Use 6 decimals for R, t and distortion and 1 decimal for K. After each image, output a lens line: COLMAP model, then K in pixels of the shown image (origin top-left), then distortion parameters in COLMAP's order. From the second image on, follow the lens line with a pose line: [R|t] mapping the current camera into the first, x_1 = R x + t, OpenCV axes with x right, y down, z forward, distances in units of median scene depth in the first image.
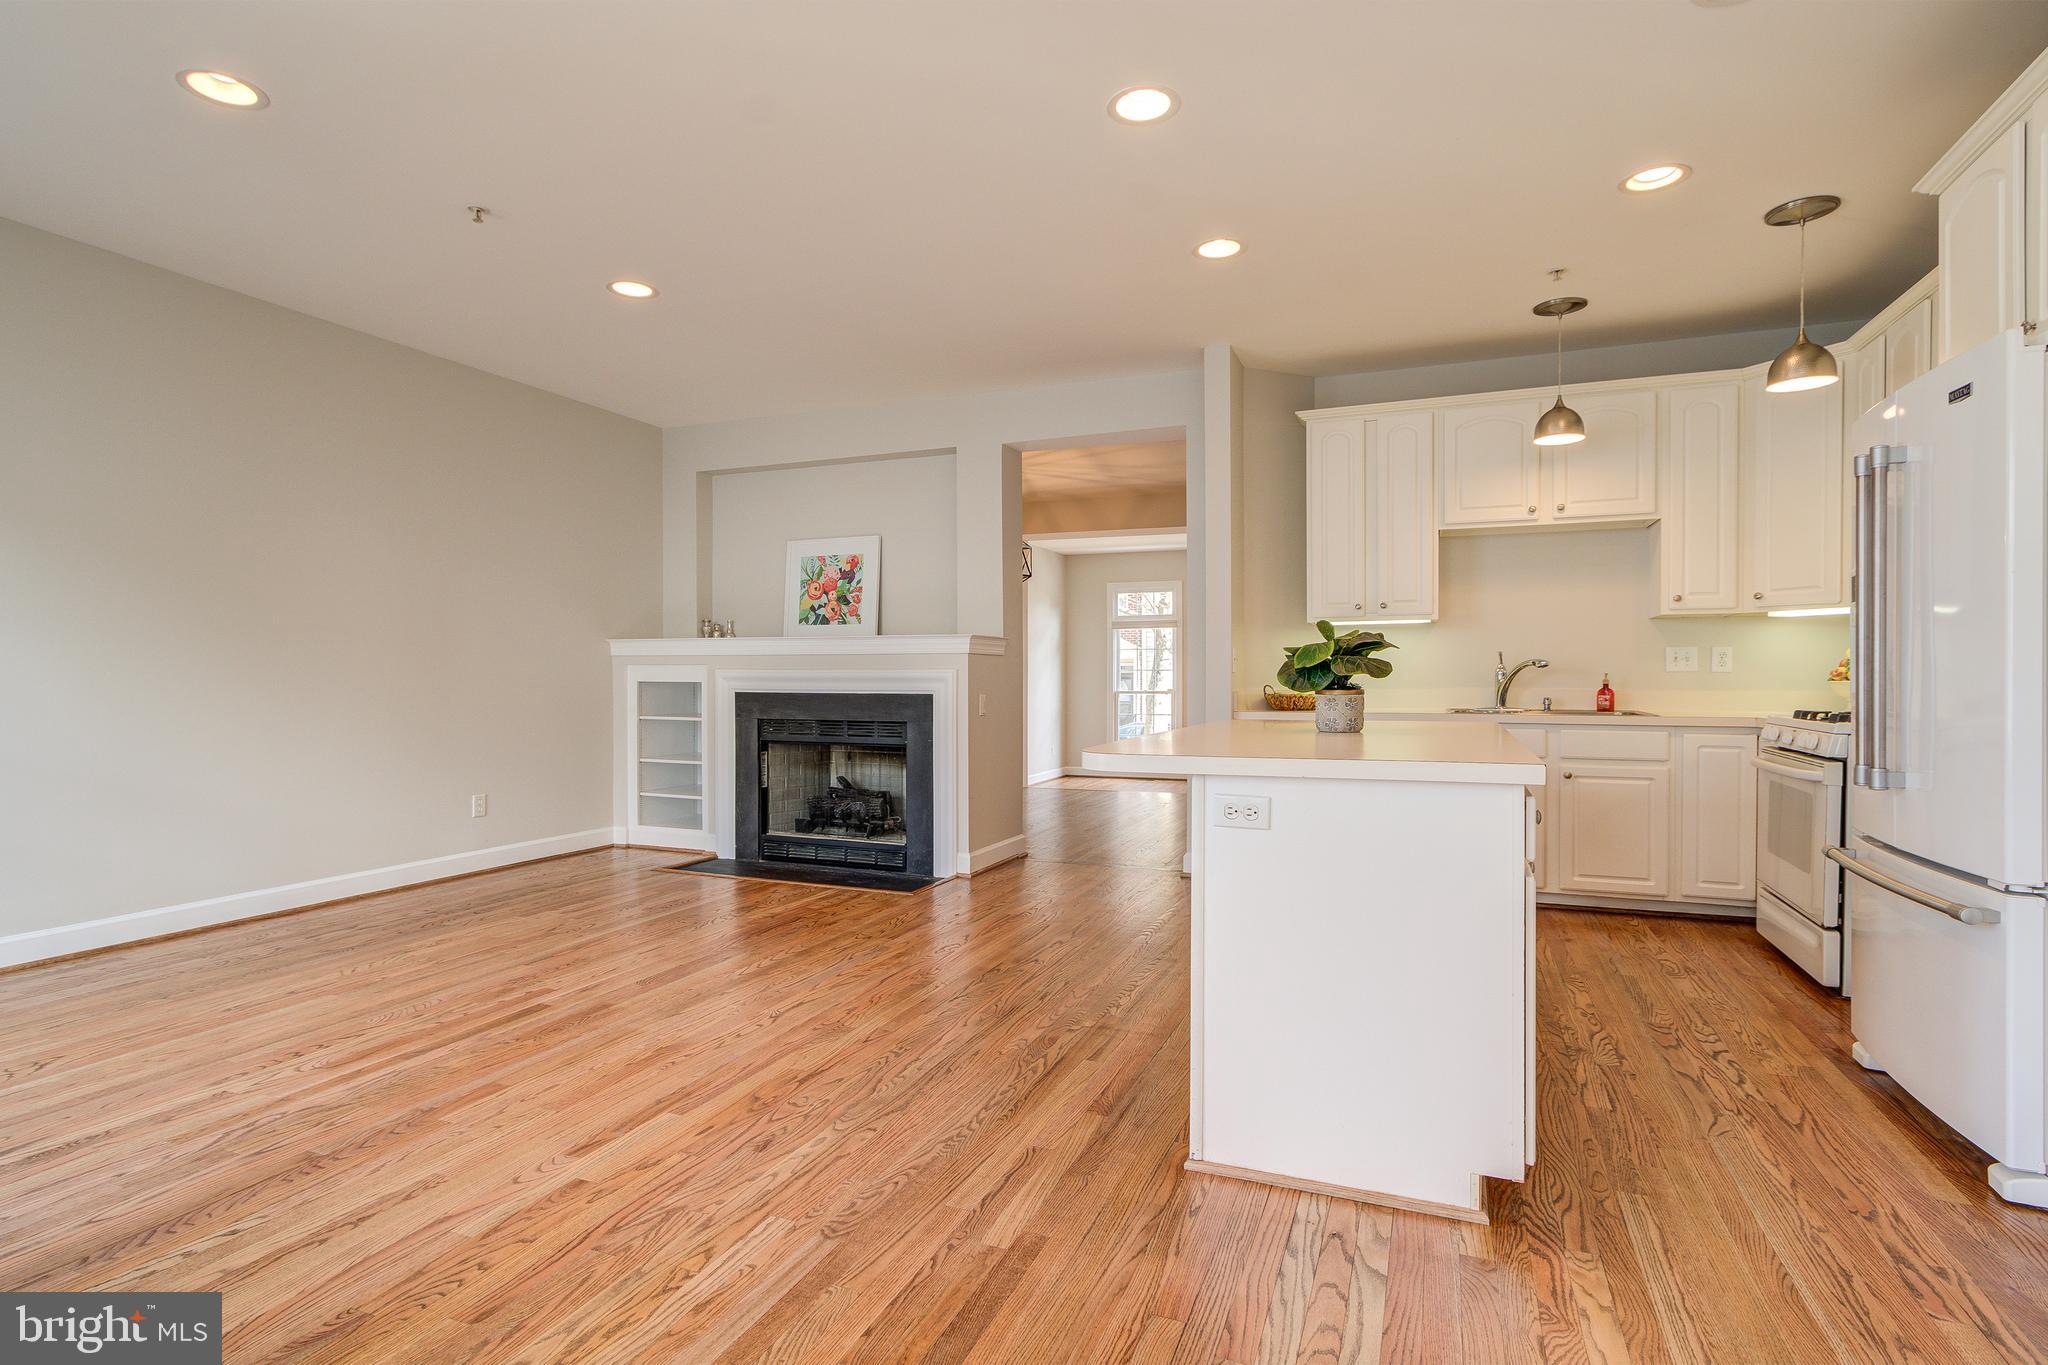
lens RADIAL K [[1028.9, 0, 1005.0], [0, 1028.9, 683.3], [0, 0, 1]] dist [-0.005516, 0.004388]
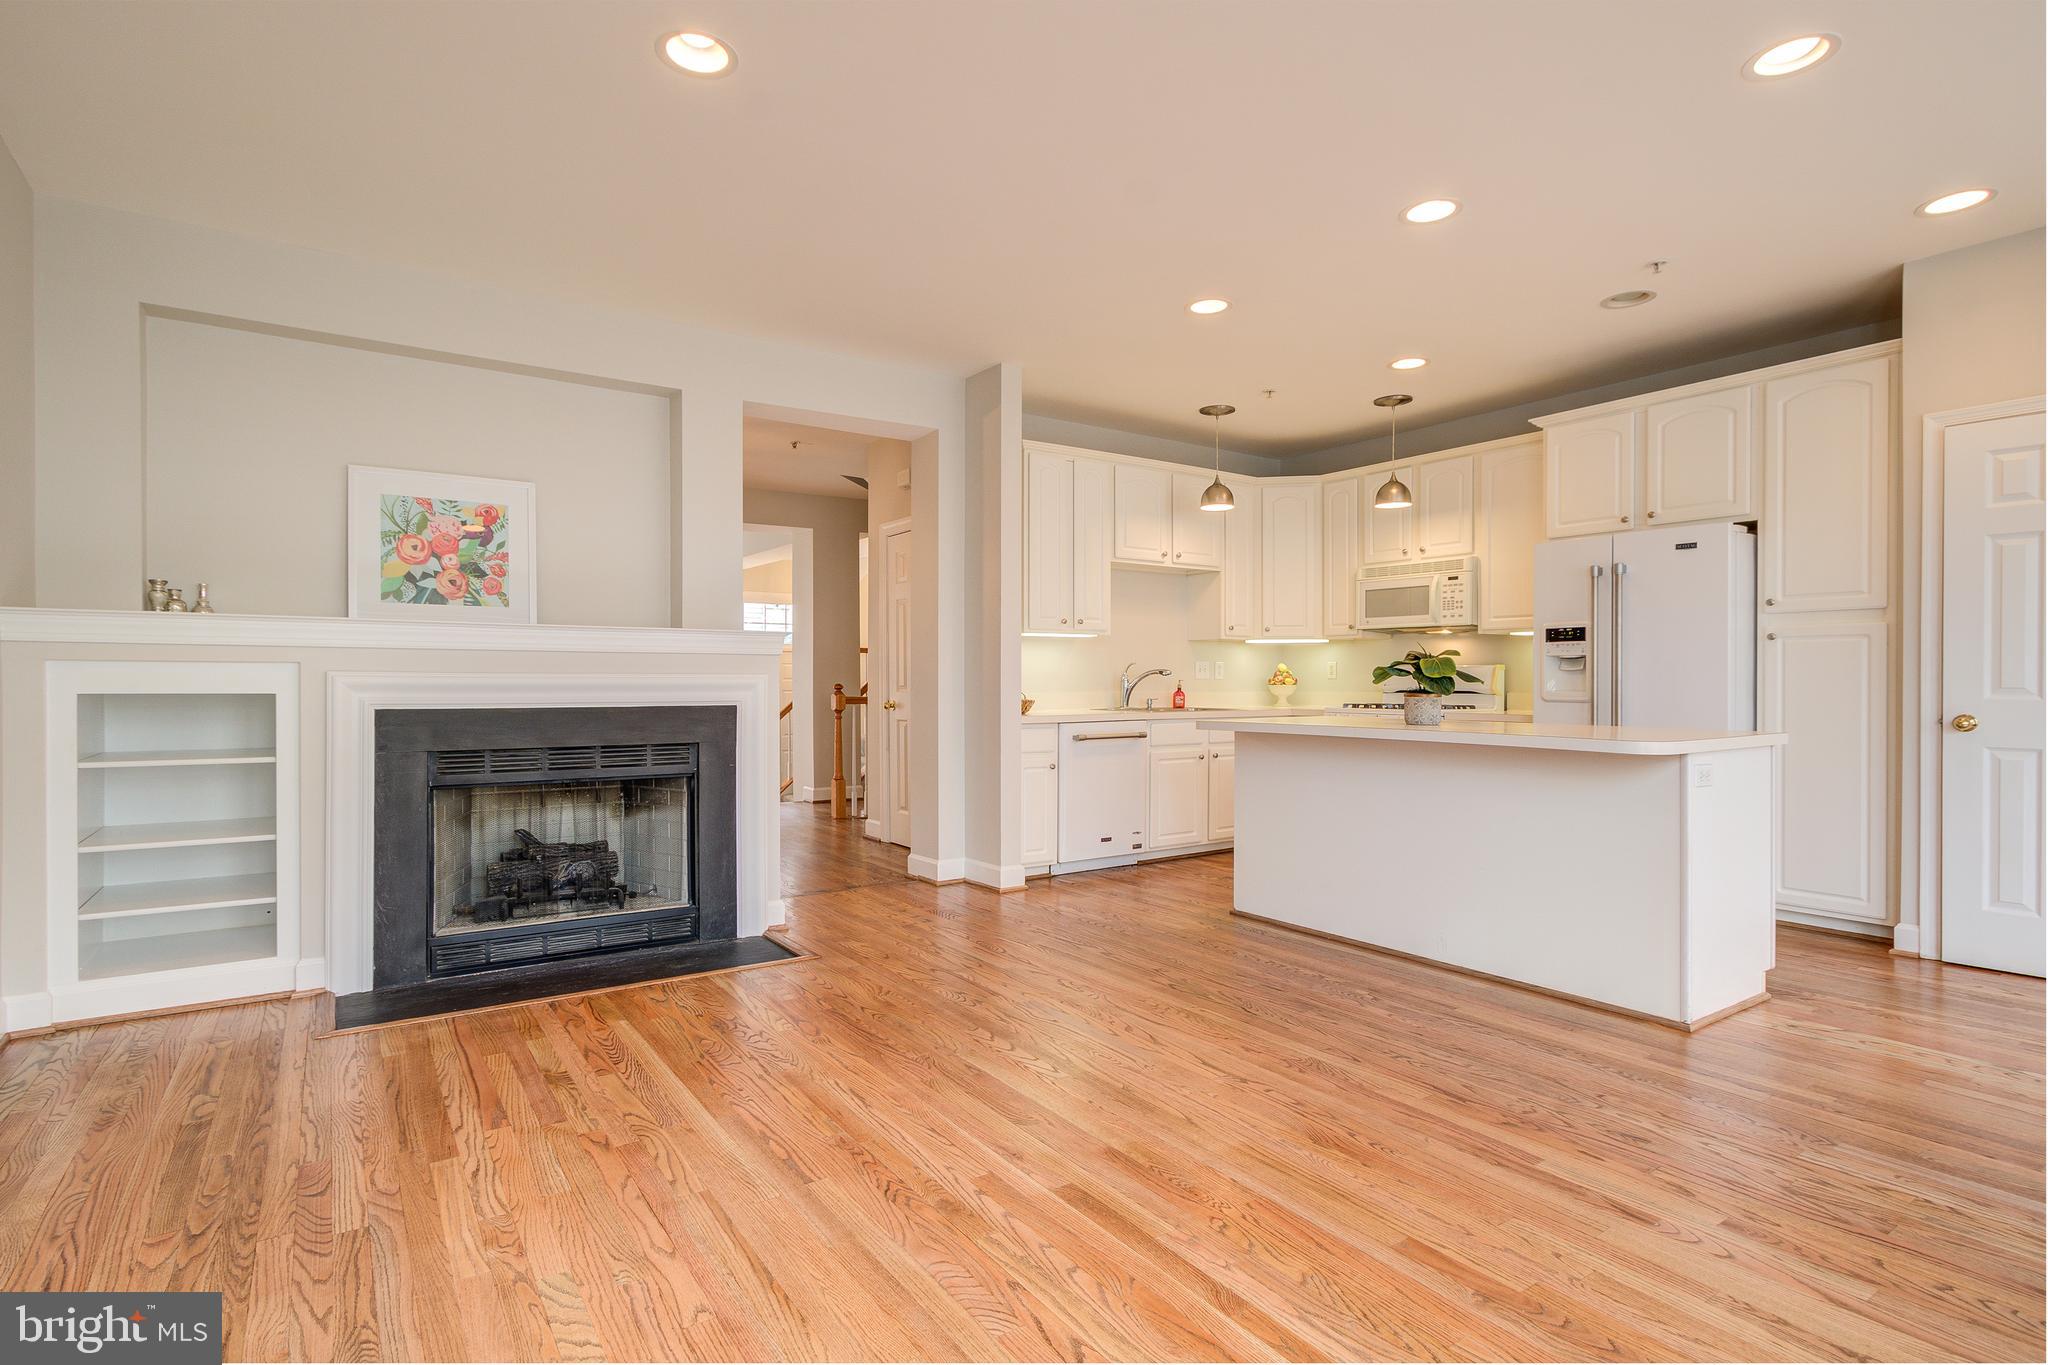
lens RADIAL K [[1028.9, 0, 1014.0], [0, 1028.9, 680.0], [0, 0, 1]] dist [-0.005516, 0.004388]
pose [[0.543164, 0.000297, 0.839626, -0.886699], [0.005124, 0.999980, -0.003668, -0.008070], [-0.839611, 0.006295, 0.543152, 0.582031]]
